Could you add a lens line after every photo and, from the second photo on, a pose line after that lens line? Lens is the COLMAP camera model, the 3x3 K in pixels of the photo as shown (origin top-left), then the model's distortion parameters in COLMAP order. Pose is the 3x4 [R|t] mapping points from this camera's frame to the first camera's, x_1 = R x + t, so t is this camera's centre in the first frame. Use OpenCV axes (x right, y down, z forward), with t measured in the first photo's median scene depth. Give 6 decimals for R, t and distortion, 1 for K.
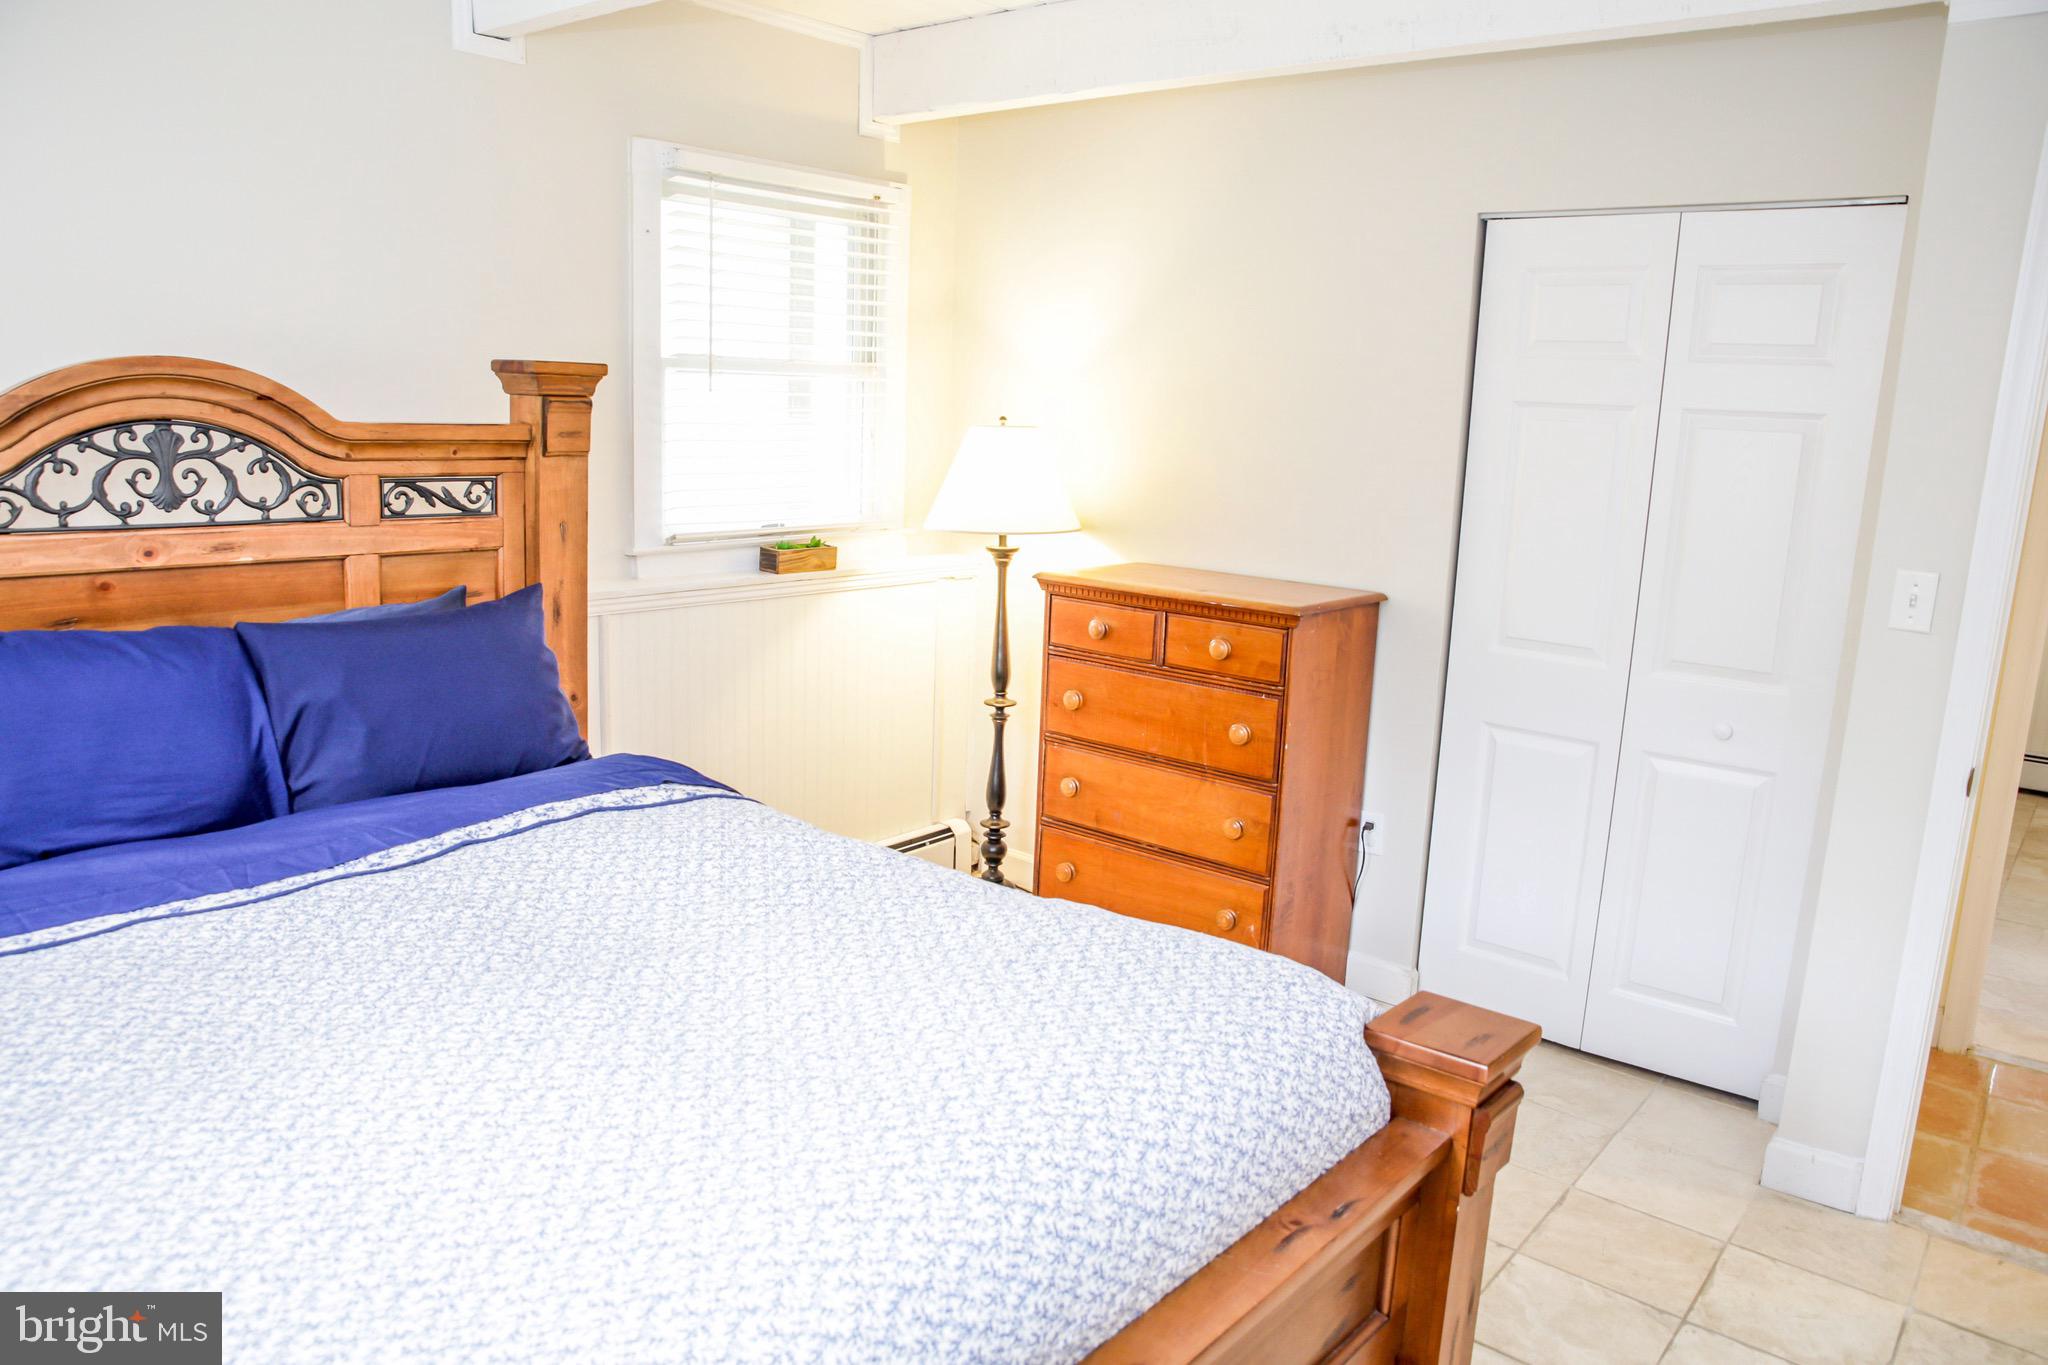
lens RADIAL K [[1400.7, 0, 1014.7], [0, 1400.7, 679.8], [0, 0, 1]] dist [-0.128585, 0.088981]
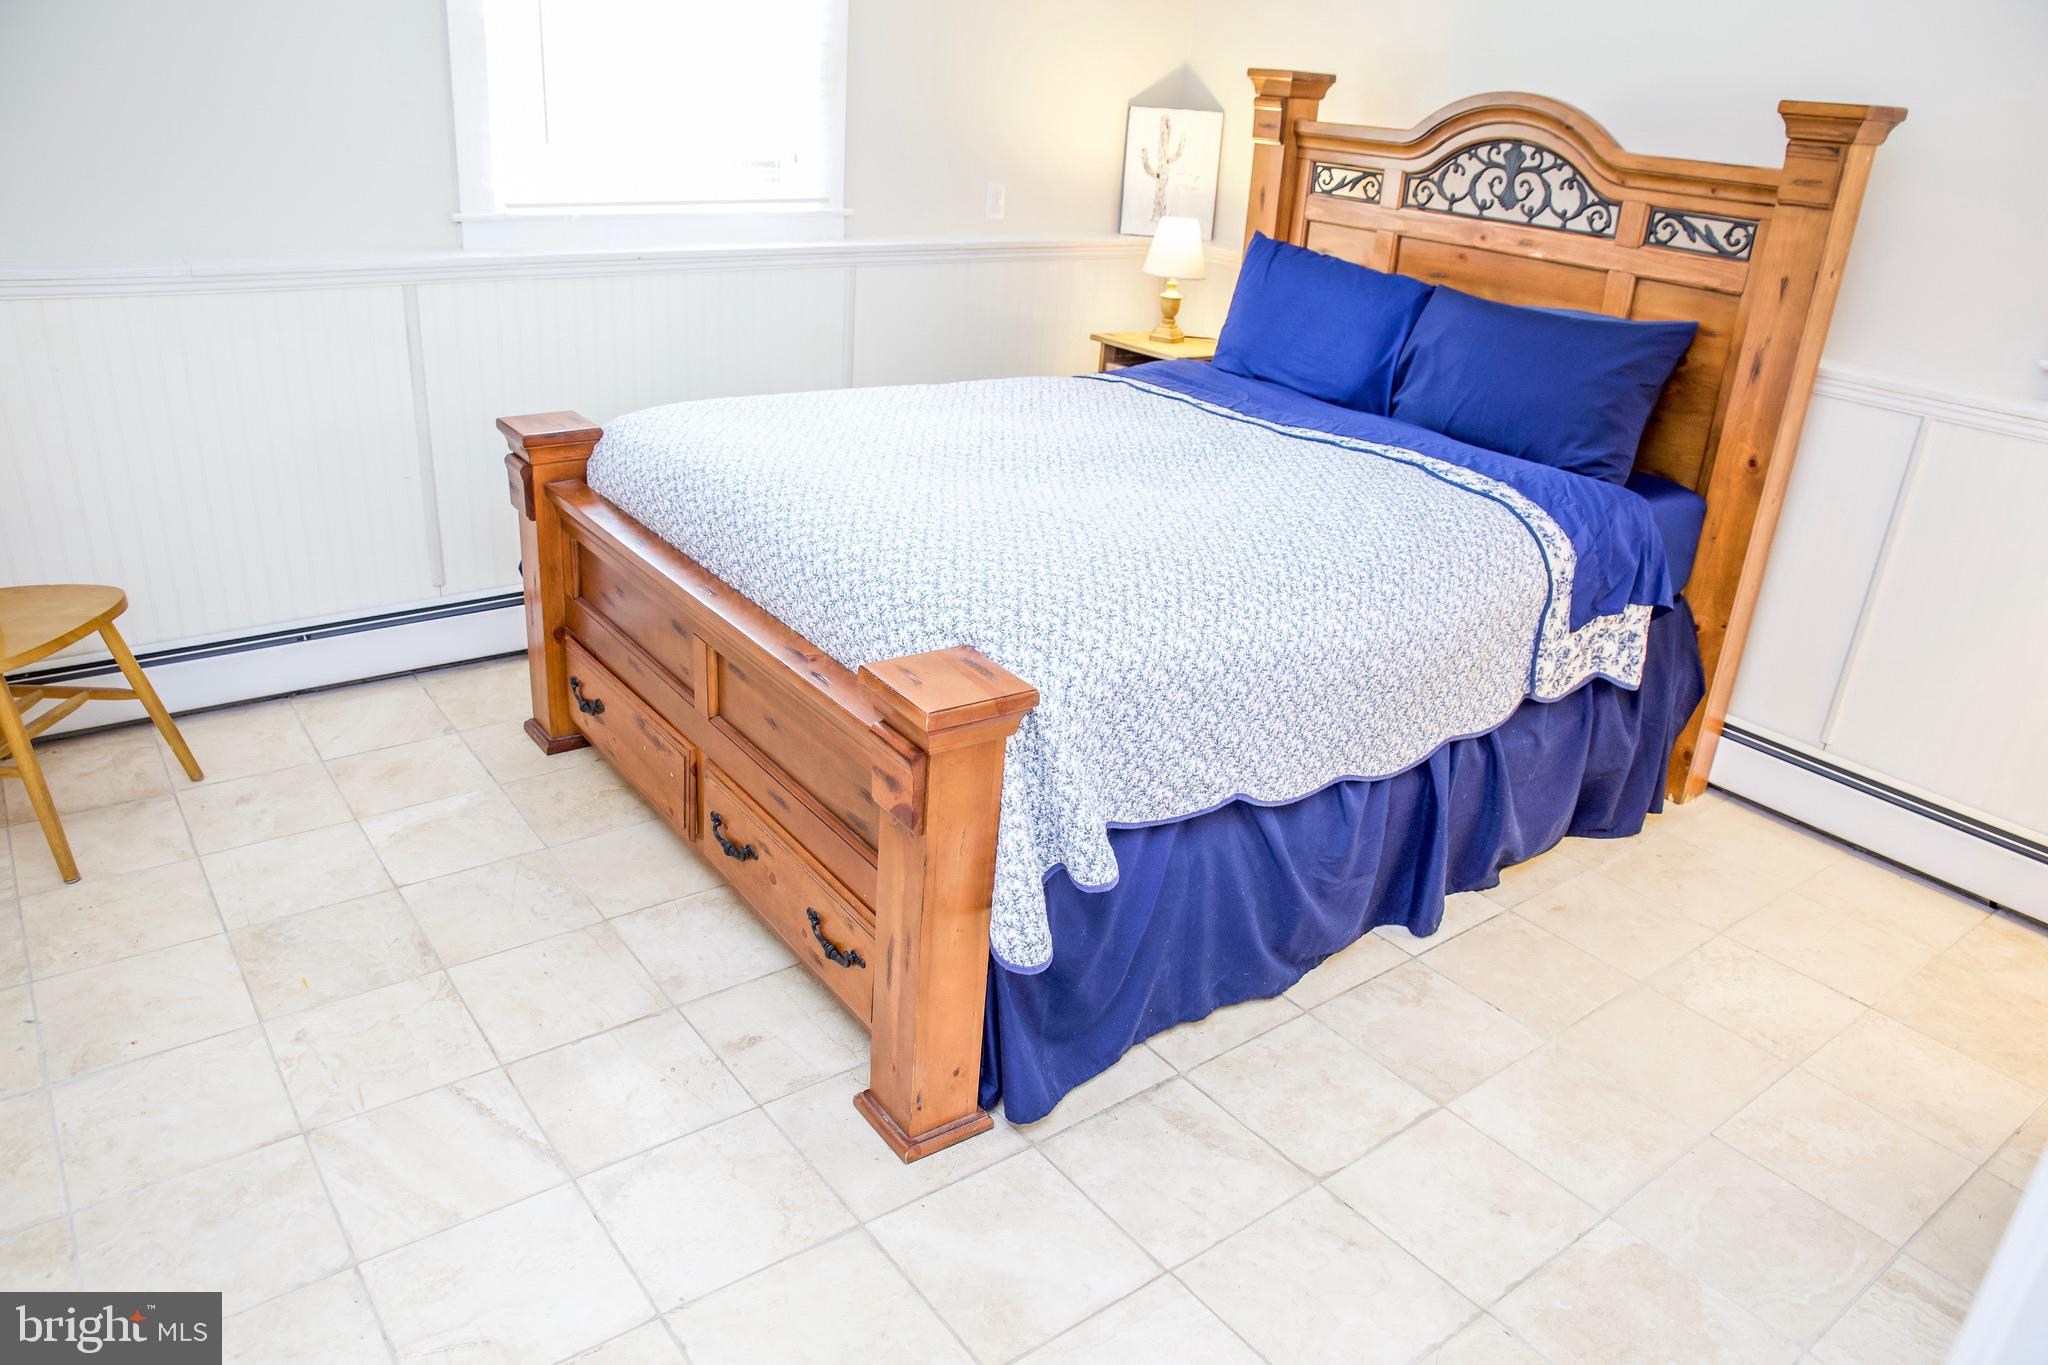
lens RADIAL K [[1400.7, 0, 1013.3], [0, 1400.7, 689.6], [0, 0, 1]] dist [-0.128585, 0.088981]
pose [[-0.221248, 0.351029, -0.909850, 0.872056], [-0.248906, 0.881745, 0.400713, -0.119545], [0.942918, 0.315124, -0.107711, 0.791805]]
